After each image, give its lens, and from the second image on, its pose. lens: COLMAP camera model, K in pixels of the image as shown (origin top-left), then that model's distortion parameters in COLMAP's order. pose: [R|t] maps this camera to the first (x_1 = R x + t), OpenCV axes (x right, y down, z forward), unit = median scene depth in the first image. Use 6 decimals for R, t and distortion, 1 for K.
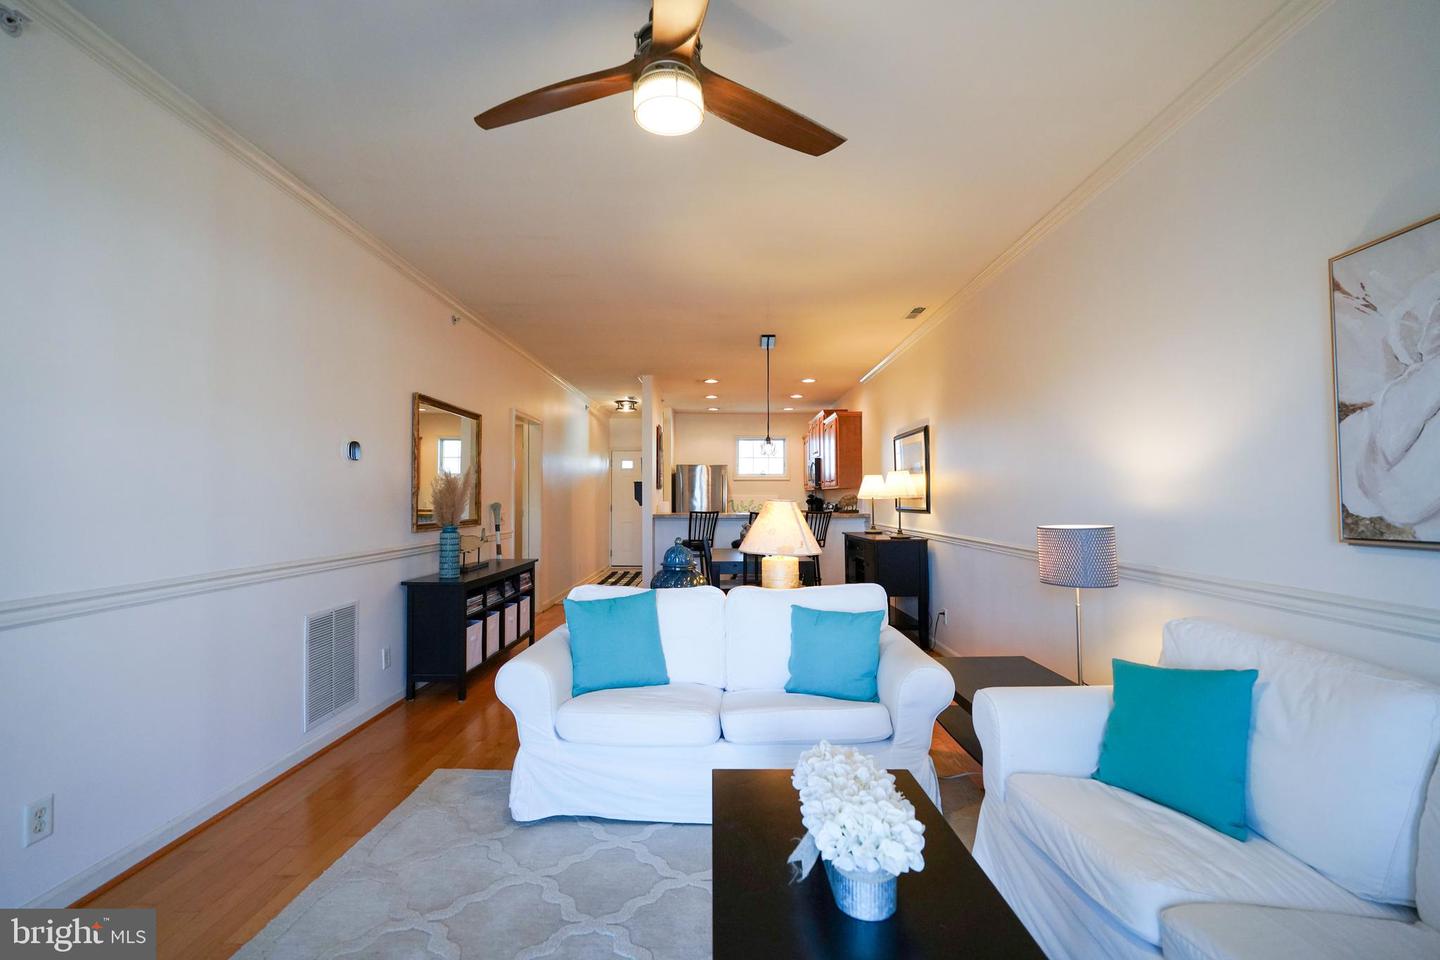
lens RADIAL K [[643.8, 0, 716.6], [0, 643.8, 478.8], [0, 0, 1]] dist [-0.011547, 0.004650]
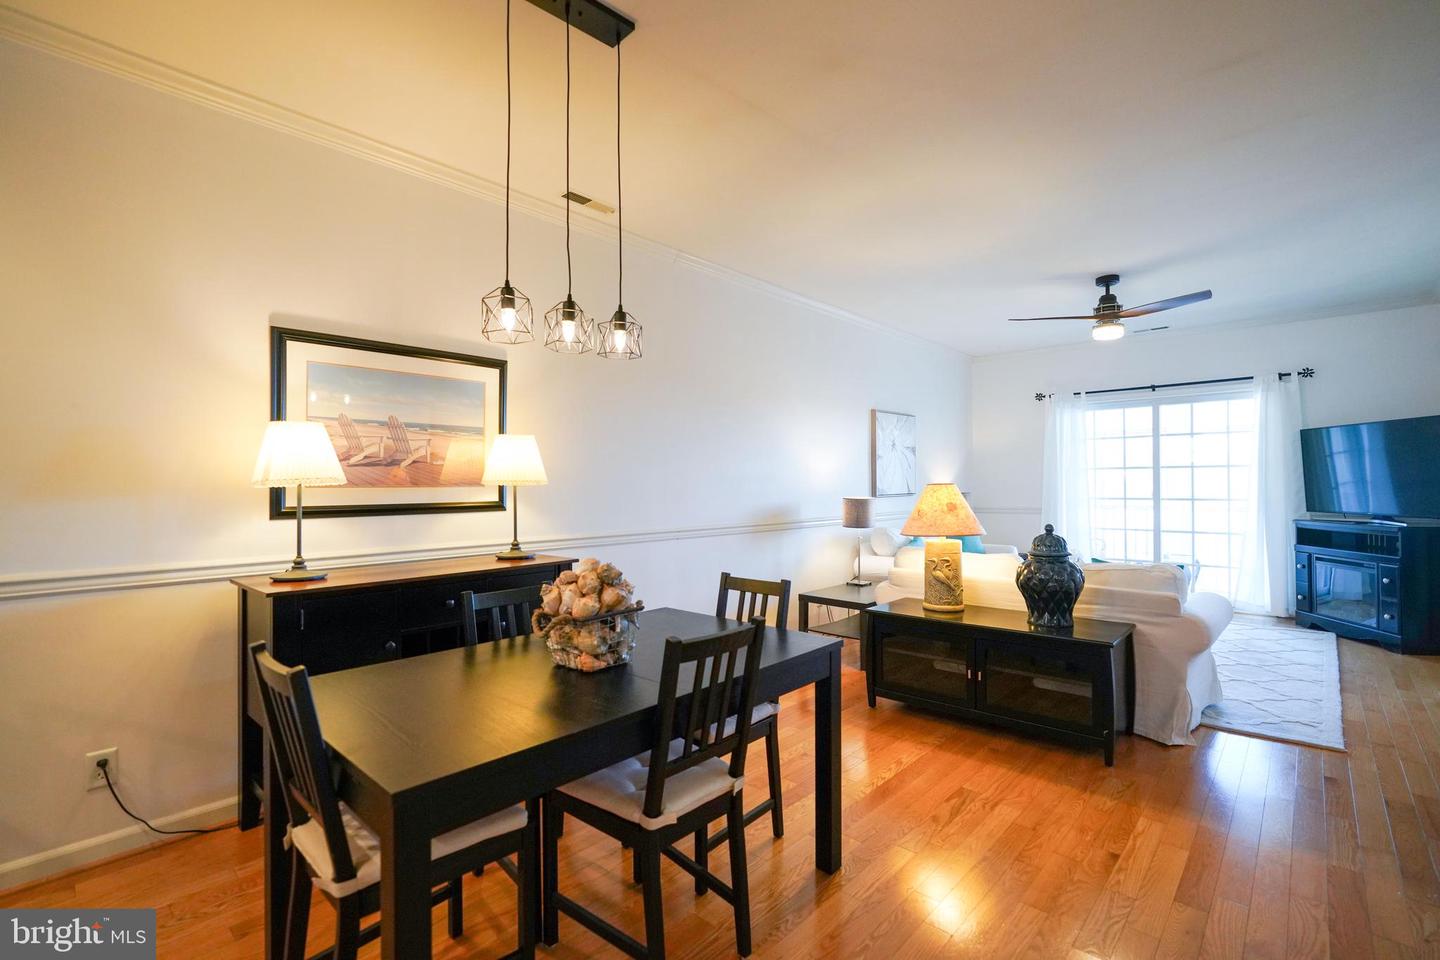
lens RADIAL K [[643.8, 0, 715.1], [0, 643.8, 481.0], [0, 0, 1]] dist [-0.011547, 0.004650]
pose [[-0.737614, 0.010038, 0.675148, -0.154593], [-0.013360, 0.999477, -0.029456, 0.030042], [-0.675090, -0.030747, -0.737094, 0.950183]]
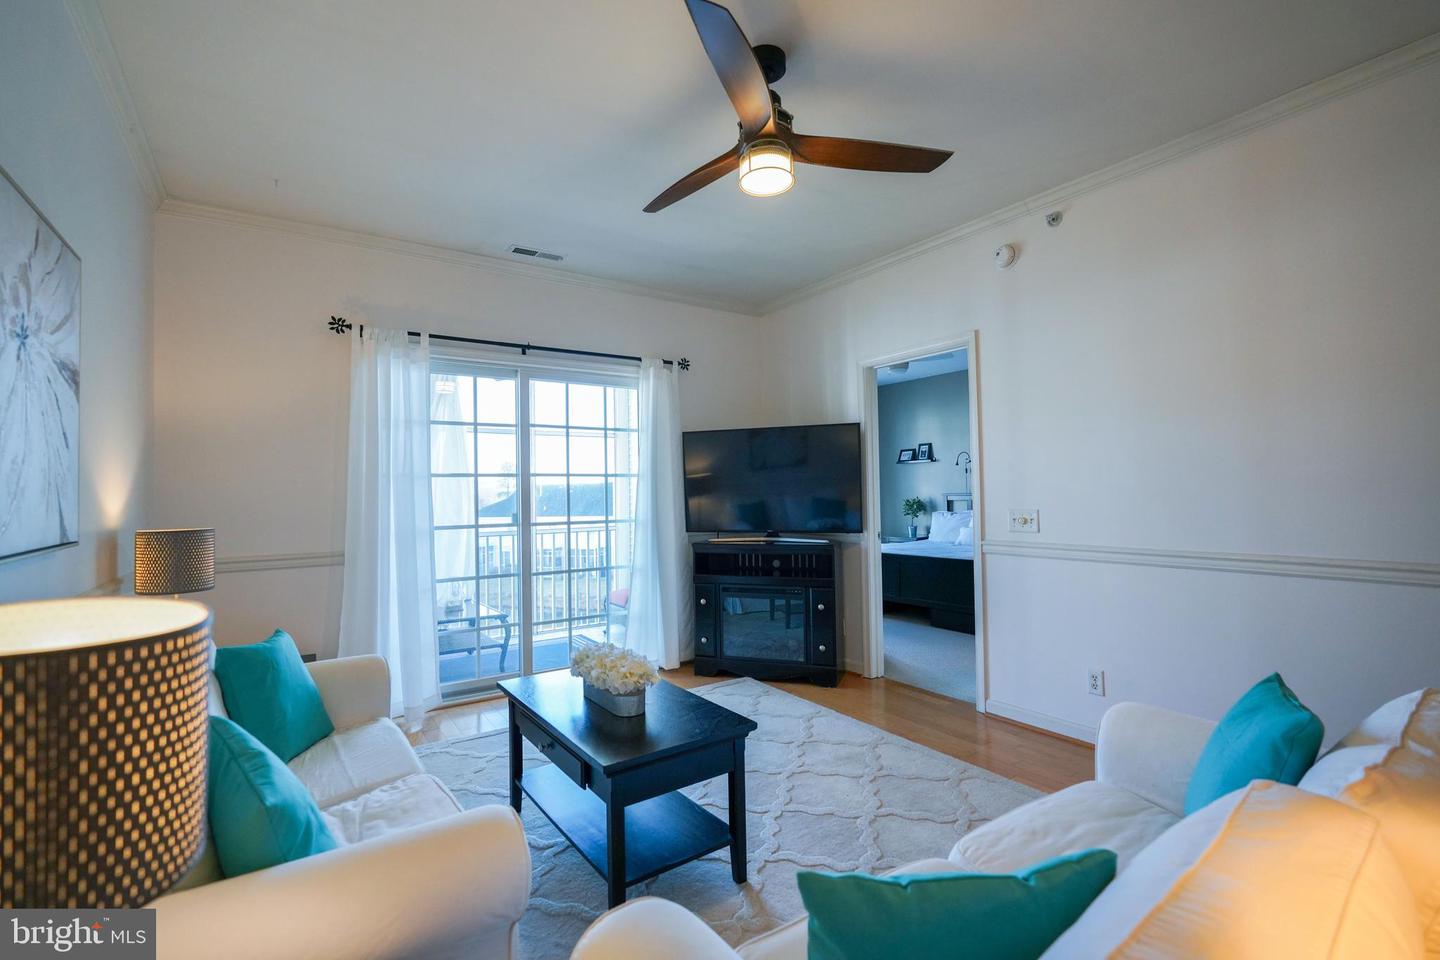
lens RADIAL K [[643.8, 0, 706.0], [0, 643.8, 482.6], [0, 0, 1]] dist [-0.011547, 0.004650]
pose [[-0.830917, 0.005620, -0.556369, 0.169207], [0.036917, 0.998302, -0.045050, 0.015434], [0.555171, -0.057972, -0.829714, 0.455792]]
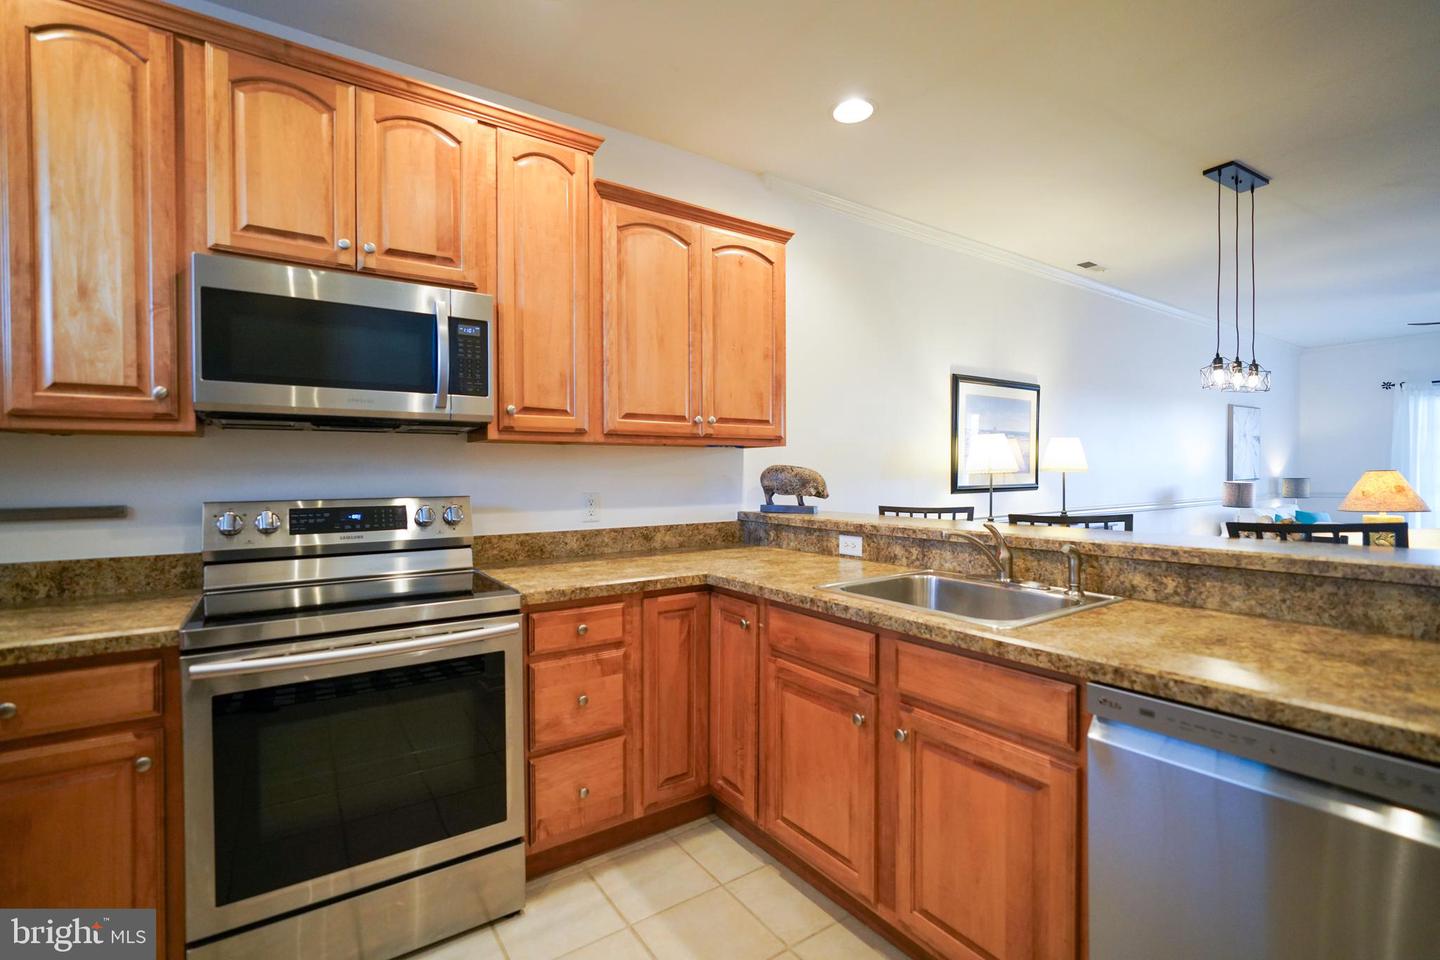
lens RADIAL K [[643.8, 0, 714.9], [0, 643.8, 477.5], [0, 0, 1]] dist [-0.011547, 0.004650]
pose [[-0.568164, 0.001227, 0.822914, -0.088625], [-0.015048, 0.999816, -0.011880, 0.038856], [-0.822778, -0.019133, -0.568041, 1.328488]]
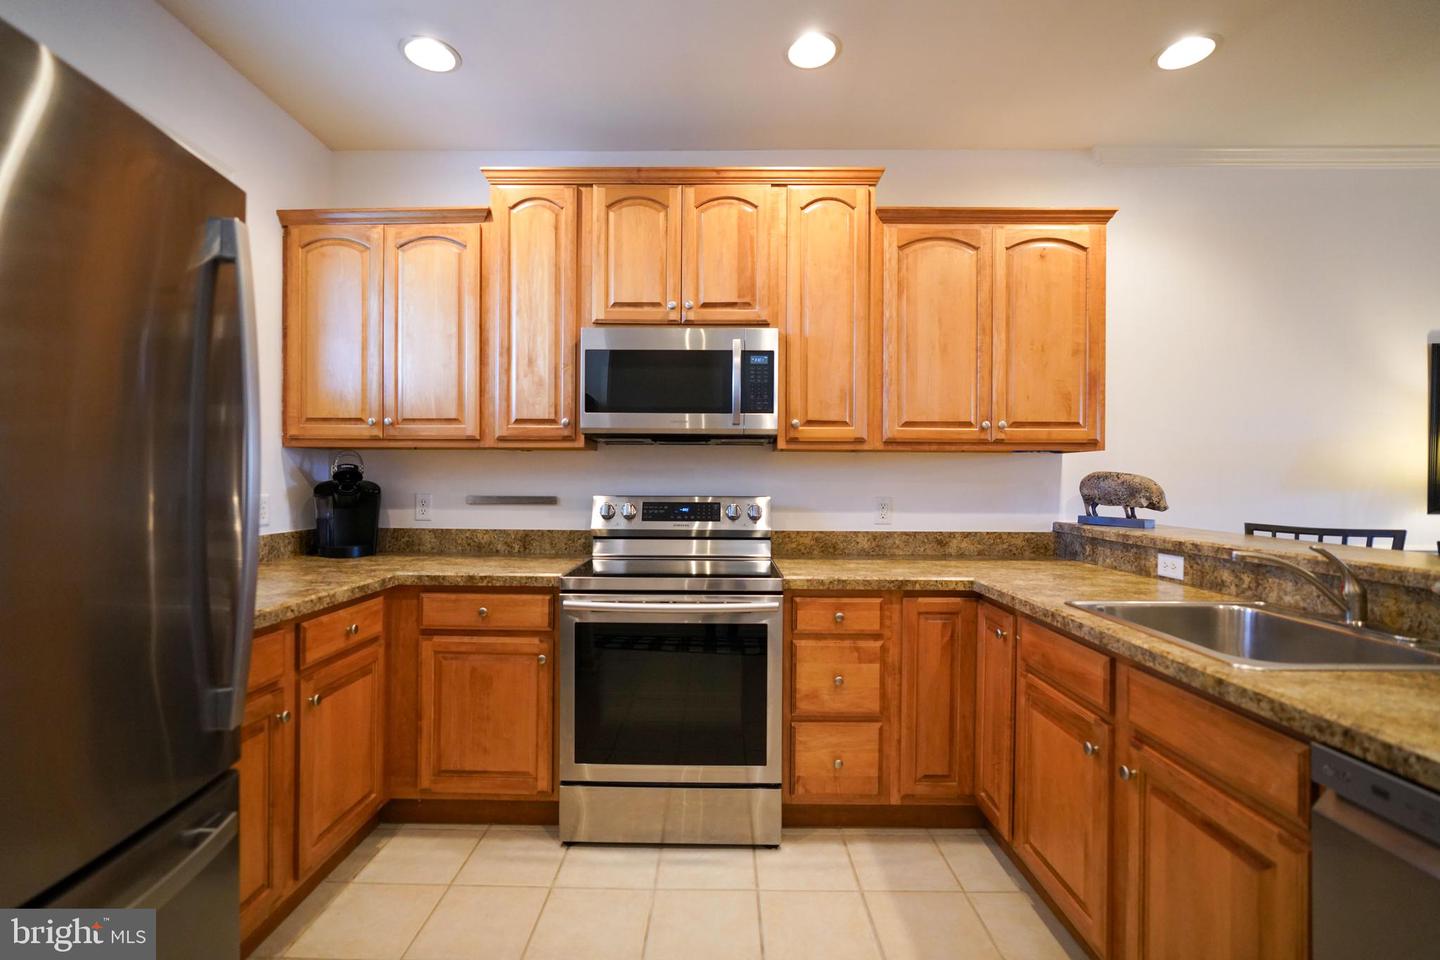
lens RADIAL K [[643.8, 0, 716.4], [0, 643.8, 476.6], [0, 0, 1]] dist [-0.011547, 0.004650]
pose [[-0.001852, 0.009929, 0.999949, -0.136111], [-0.033437, 0.999391, -0.009985, 0.039113], [-0.999439, -0.033454, -0.001519, 1.281805]]
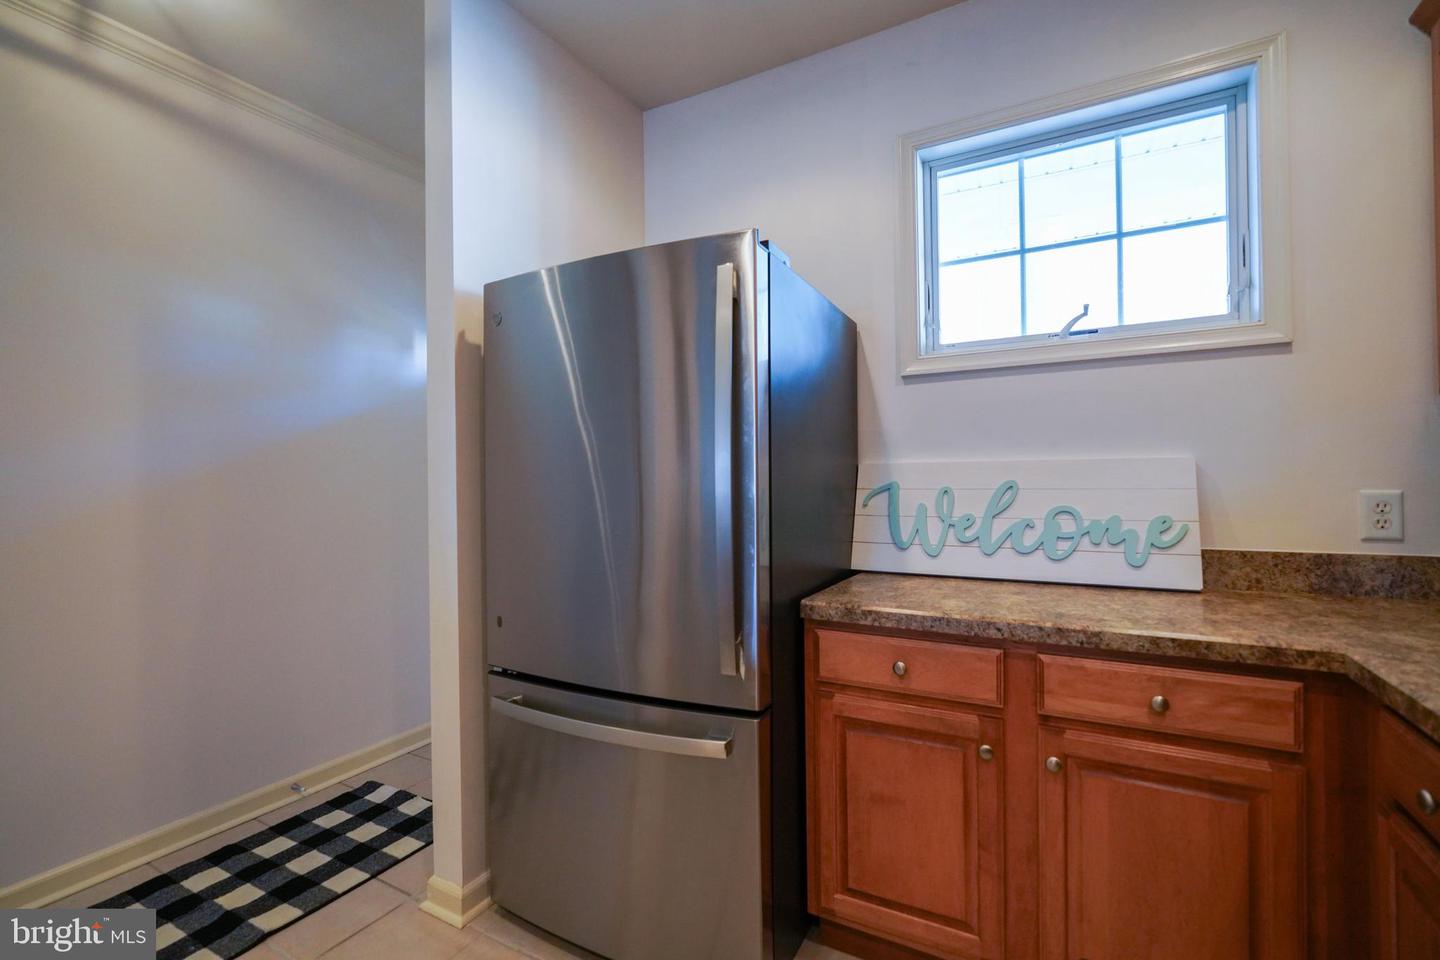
lens RADIAL K [[643.8, 0, 713.0], [0, 643.8, 476.4], [0, 0, 1]] dist [-0.011547, 0.004650]
pose [[0.878101, -0.011677, -0.478333, 0.101919], [0.024476, 0.999490, 0.020532, 0.038385], [0.477849, -0.029737, 0.877939, 1.226930]]
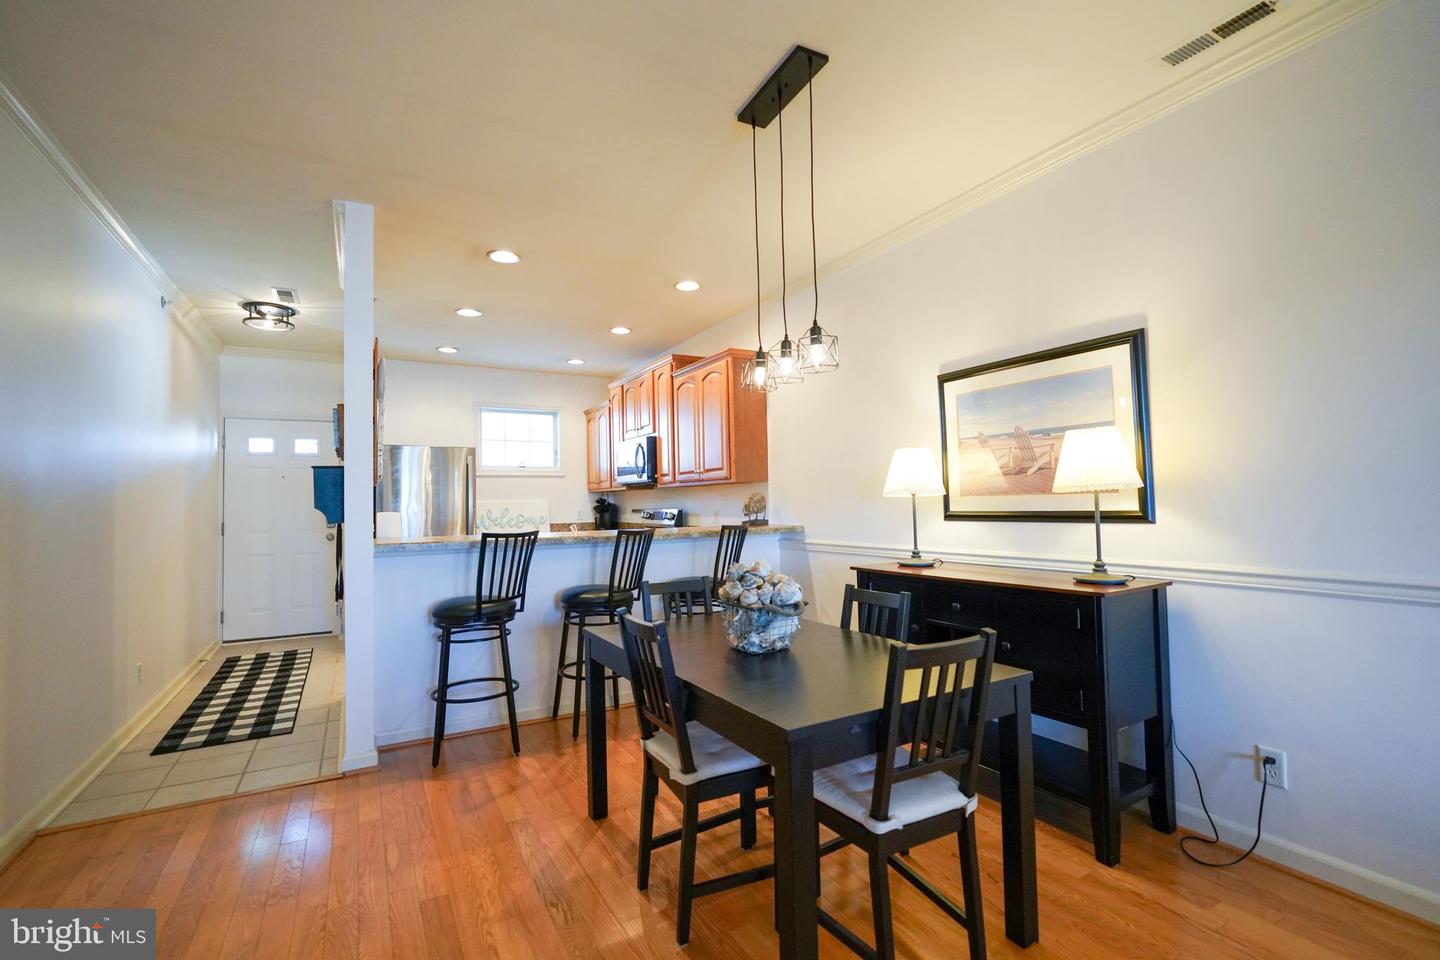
lens RADIAL K [[643.8, 0, 713.5], [0, 643.8, 481.7], [0, 0, 1]] dist [-0.011547, 0.004650]
pose [[0.868998, 0.001614, 0.494814, -0.116568], [0.002871, 0.999961, -0.008304, 0.019827], [-0.494808, 0.008637, 0.868959, 0.552568]]
